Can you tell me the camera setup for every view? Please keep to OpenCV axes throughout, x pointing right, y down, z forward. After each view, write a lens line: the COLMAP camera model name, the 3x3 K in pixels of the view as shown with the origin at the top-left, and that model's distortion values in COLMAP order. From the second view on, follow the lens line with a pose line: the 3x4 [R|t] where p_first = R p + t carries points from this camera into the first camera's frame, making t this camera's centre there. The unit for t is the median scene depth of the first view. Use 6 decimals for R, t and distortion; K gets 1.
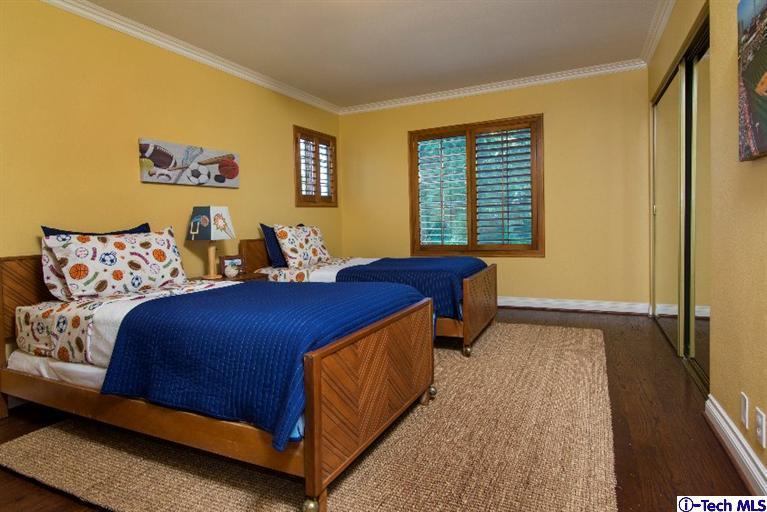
lens RADIAL K [[438.8, 0, 380.4], [0, 438.8, 230.6], [0, 0, 1]] dist [-0.006115, -0.000695]
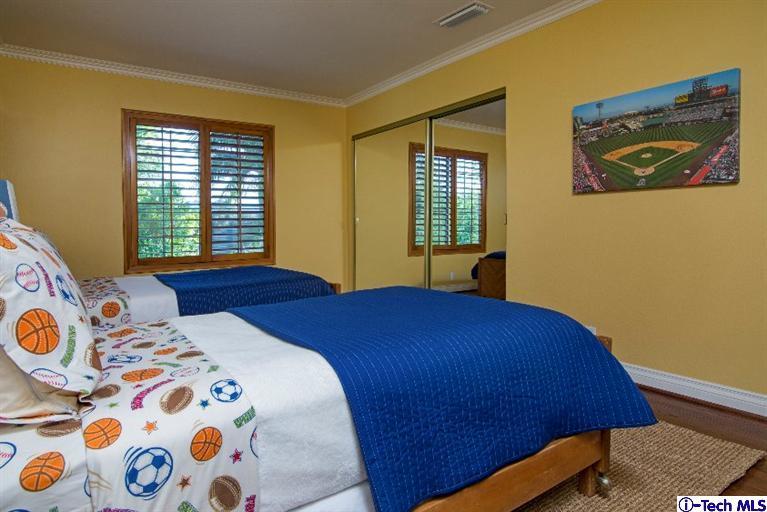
lens RADIAL K [[438.8, 0, 380.4], [0, 438.8, 230.6], [0, 0, 1]] dist [-0.006115, -0.000695]
pose [[0.500293, 0.015141, 0.865724, -0.426507], [0.016520, 0.999498, -0.027027, 0.013313], [-0.865699, 0.027824, 0.499792, 0.292918]]
